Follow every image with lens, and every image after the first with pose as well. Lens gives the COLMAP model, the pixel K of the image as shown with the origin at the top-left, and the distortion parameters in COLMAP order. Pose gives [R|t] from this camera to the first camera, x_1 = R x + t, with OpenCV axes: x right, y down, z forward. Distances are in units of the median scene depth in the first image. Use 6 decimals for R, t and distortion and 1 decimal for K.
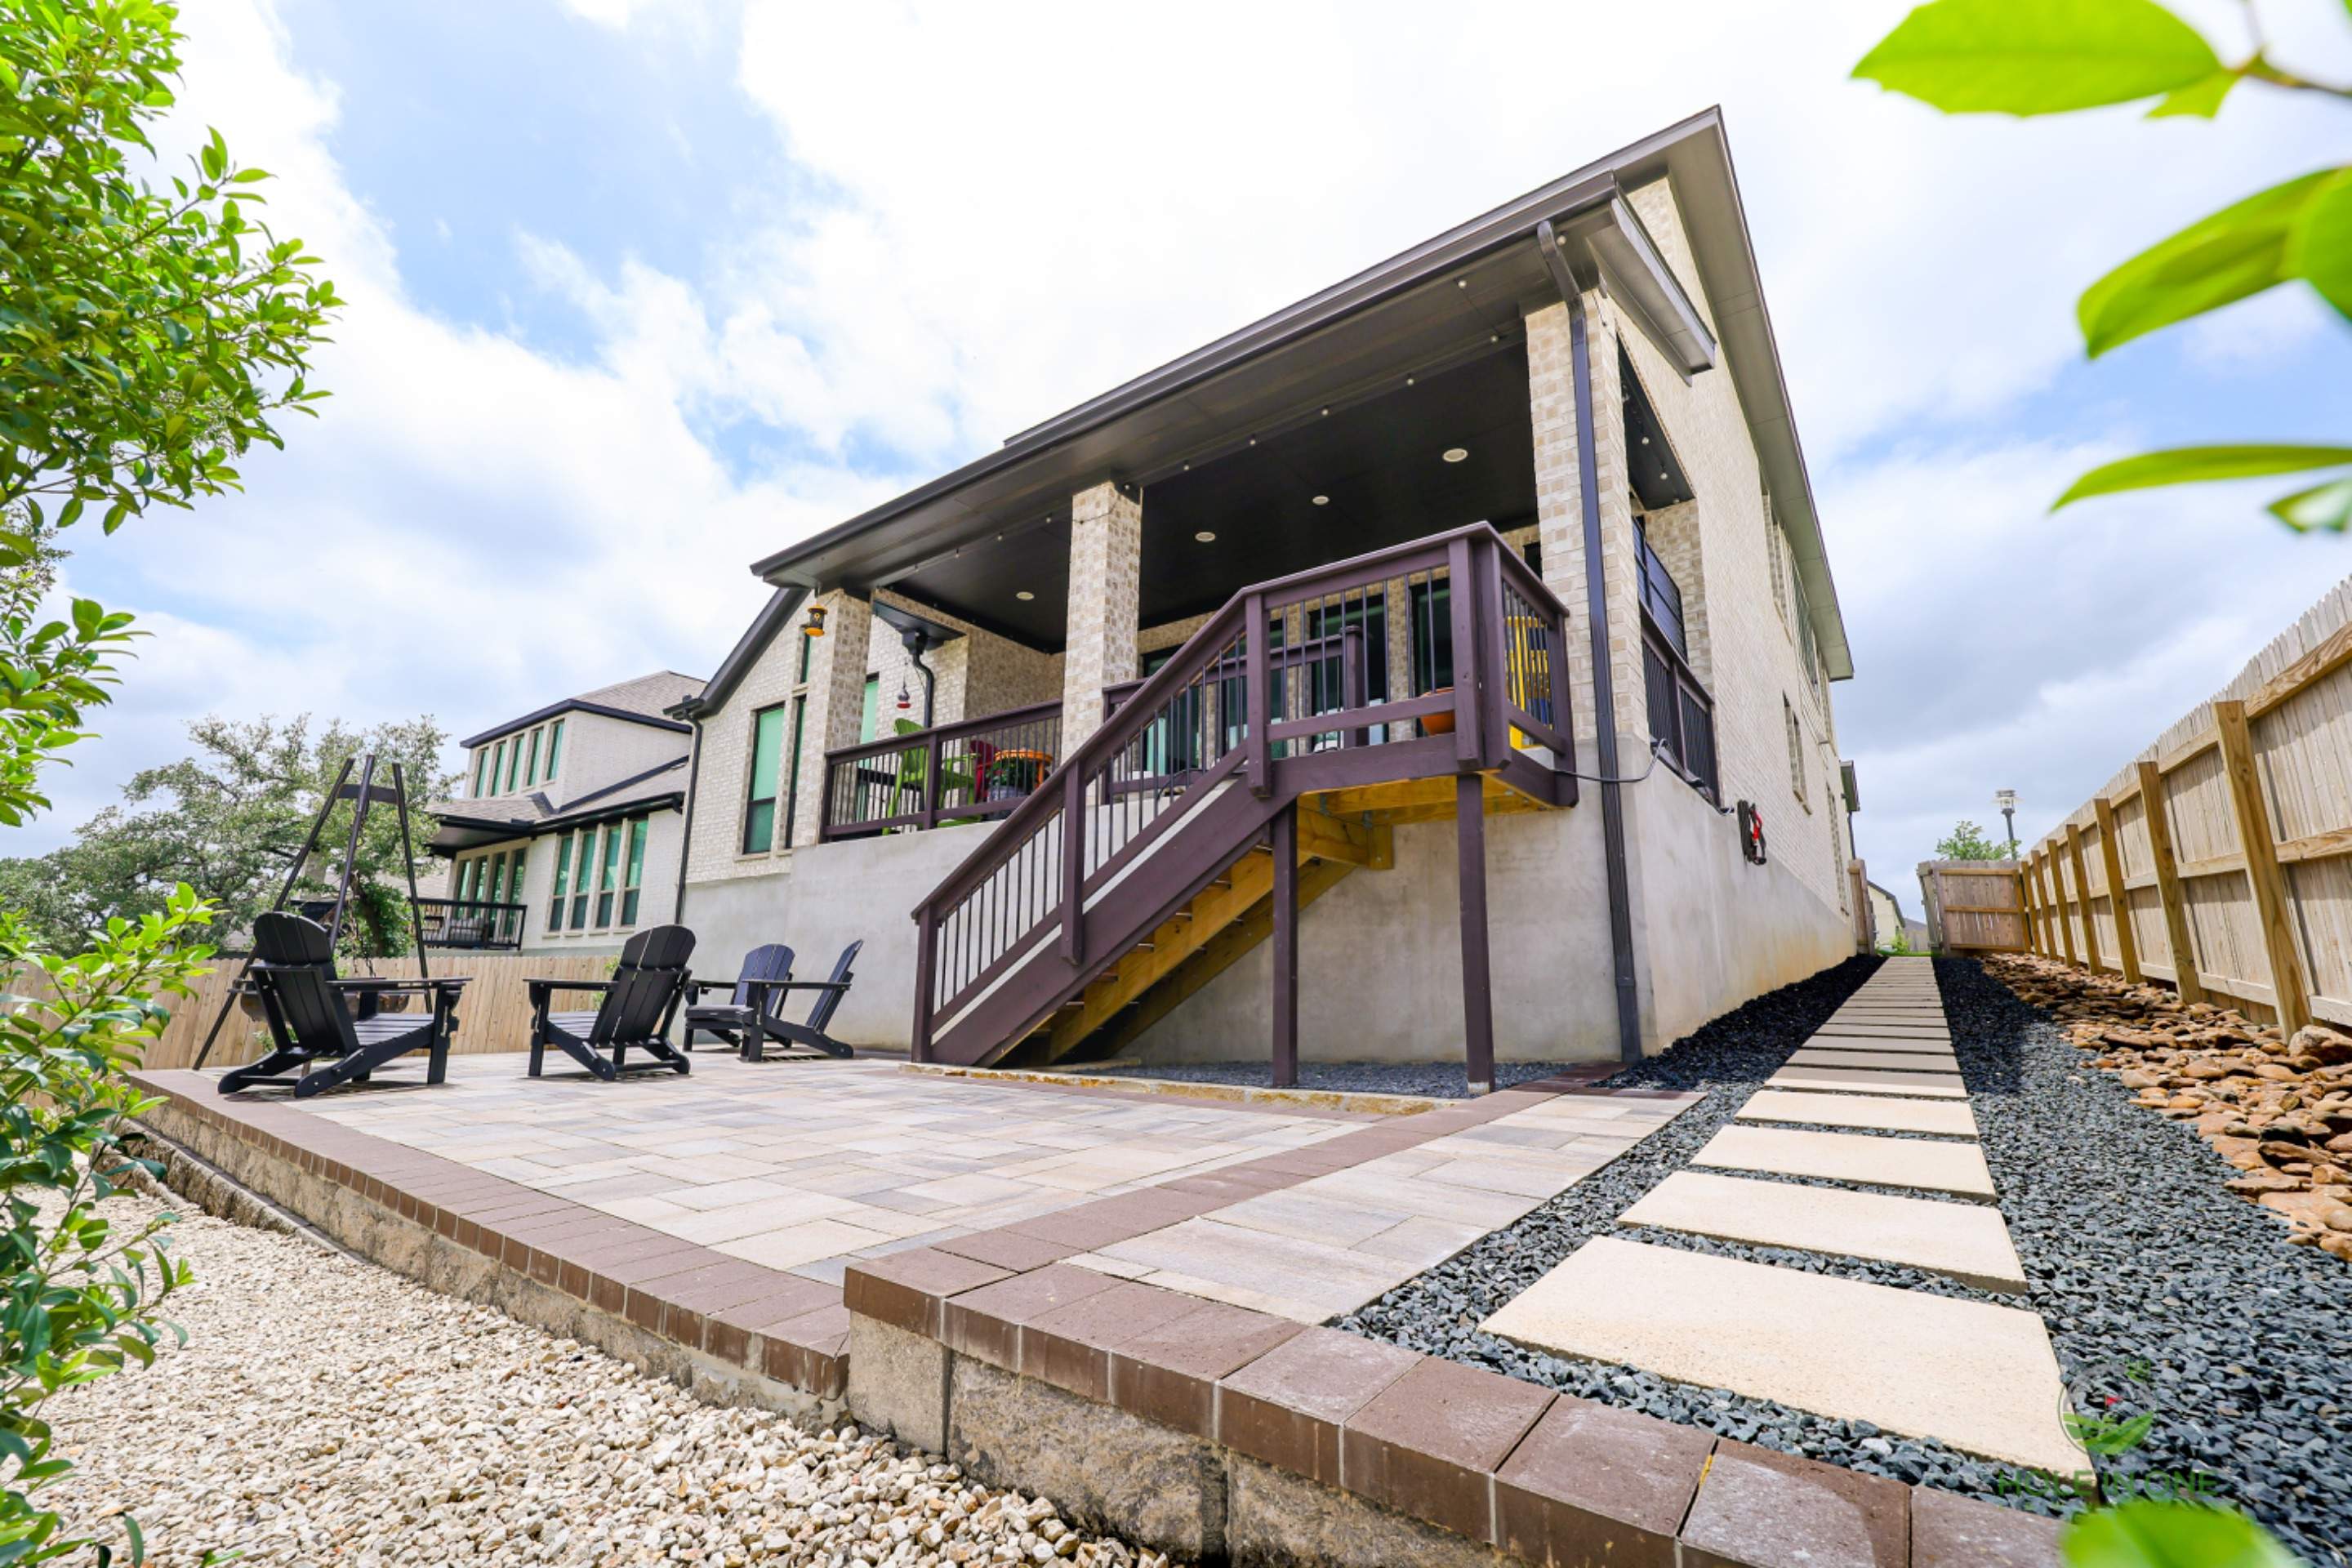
lens RADIAL K [[1002.3, 0, 1187.8], [0, 1002.3, 790.5], [0, 0, 1]] dist [0.003085, 0.000470]
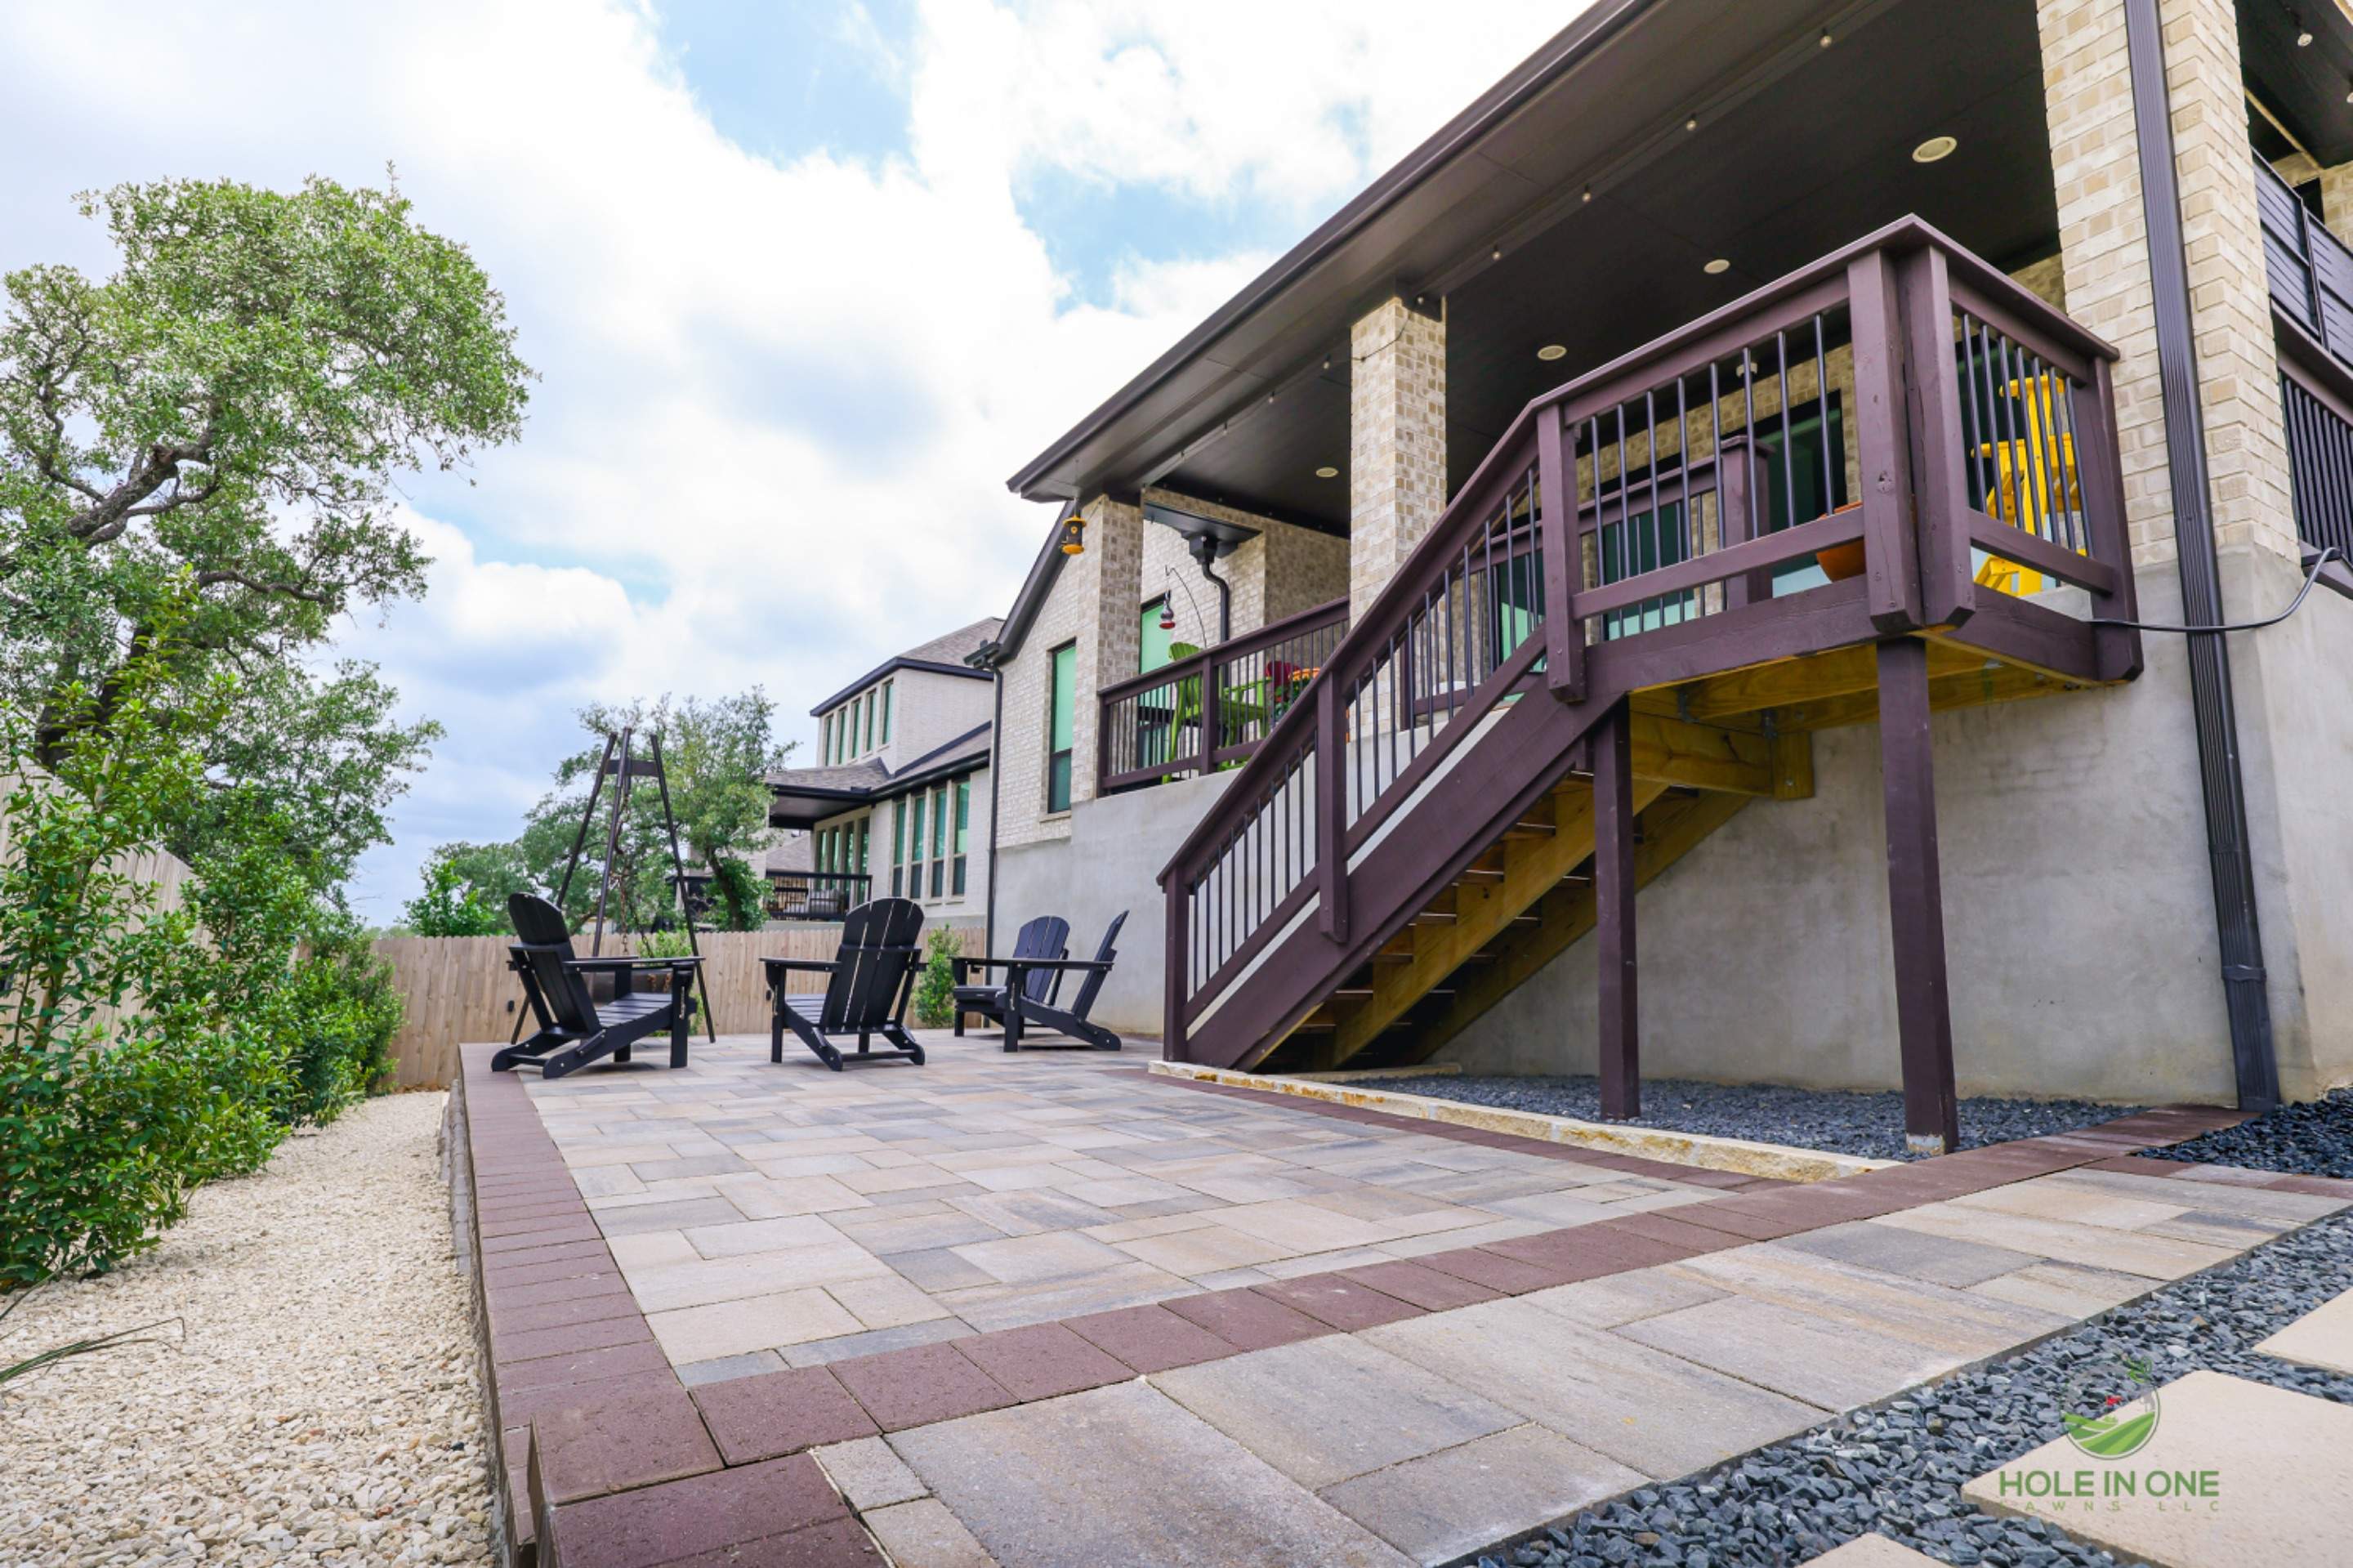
lens RADIAL K [[1199.8, 0, 1176.5], [0, 1199.8, 784.0], [0, 0, 1]] dist [0.003655, -0.000237]
pose [[0.929562, -0.049401, -0.365342, 0.080423], [0.067372, 0.997057, 0.036596, 0.009727], [0.362458, -0.058632, 0.930154, 0.088614]]
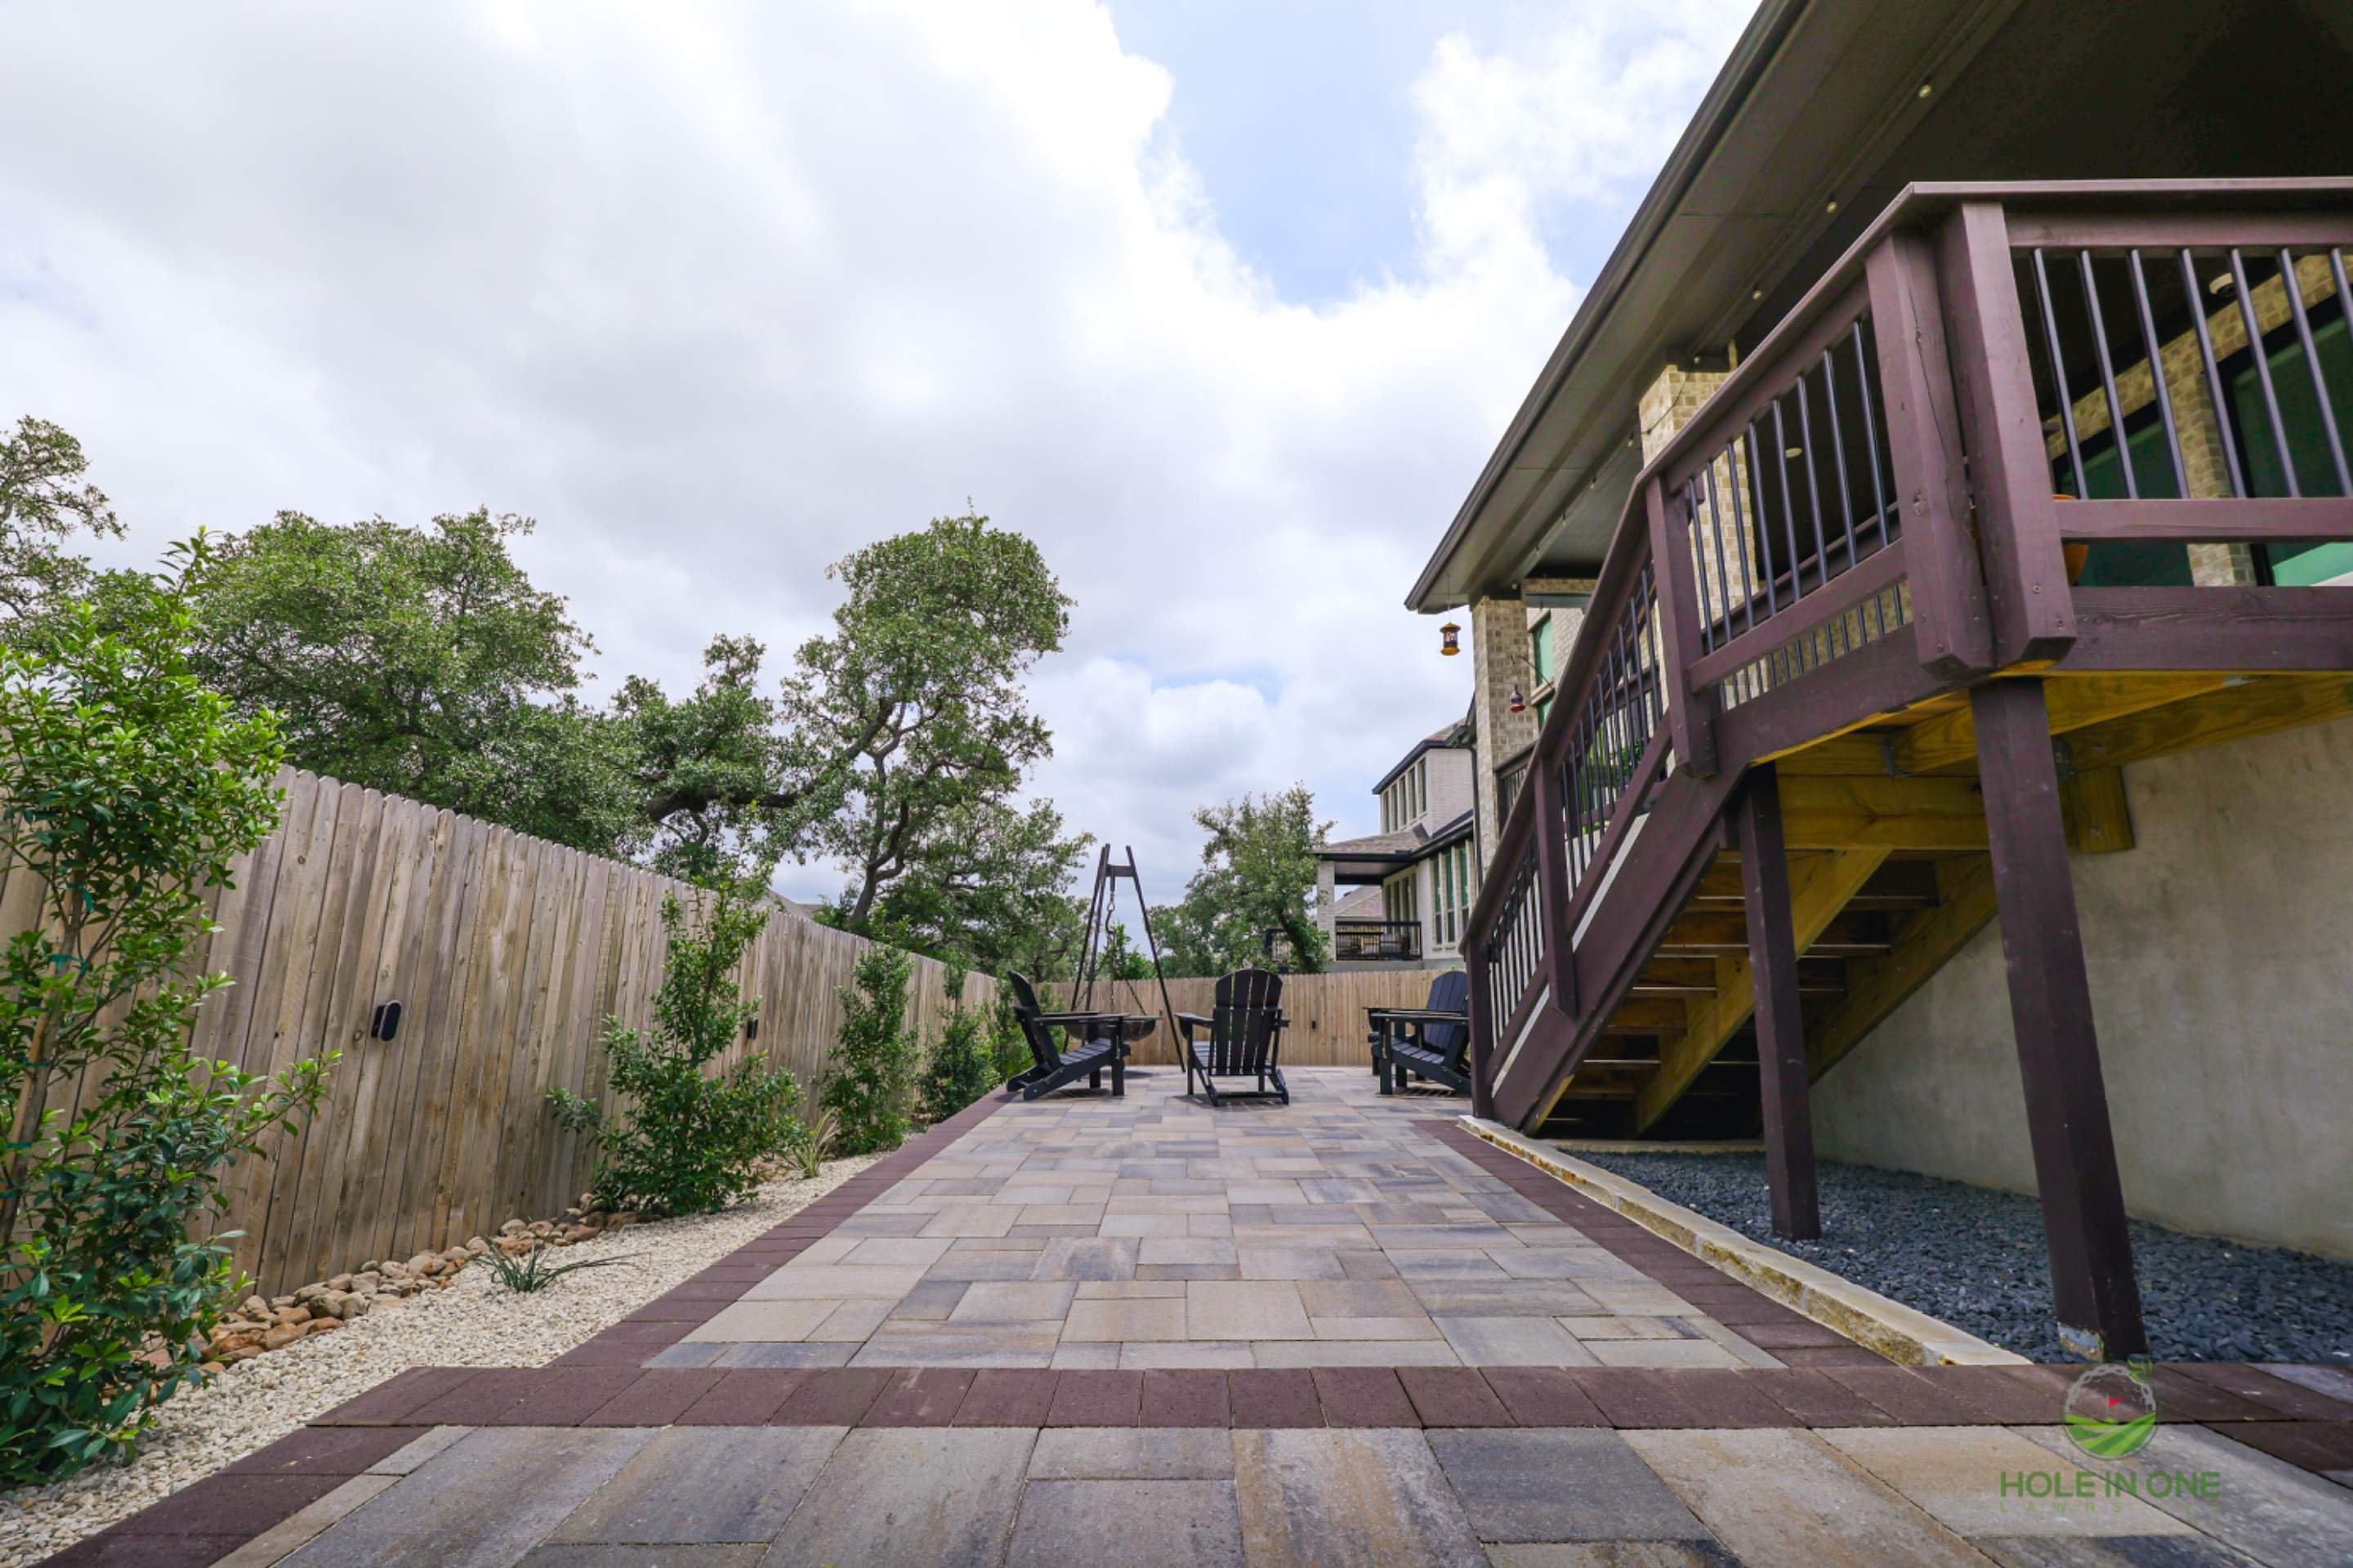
lens RADIAL K [[982.7, 0, 1168.8], [0, 982.7, 790.5], [0, 0, 1]] dist [0.002116, -0.000477]
pose [[0.569728, -0.153397, -0.807391, 0.261469], [0.159478, 0.984387, -0.074491, 0.004802], [0.806212, -0.086321, 0.585296, 0.230548]]
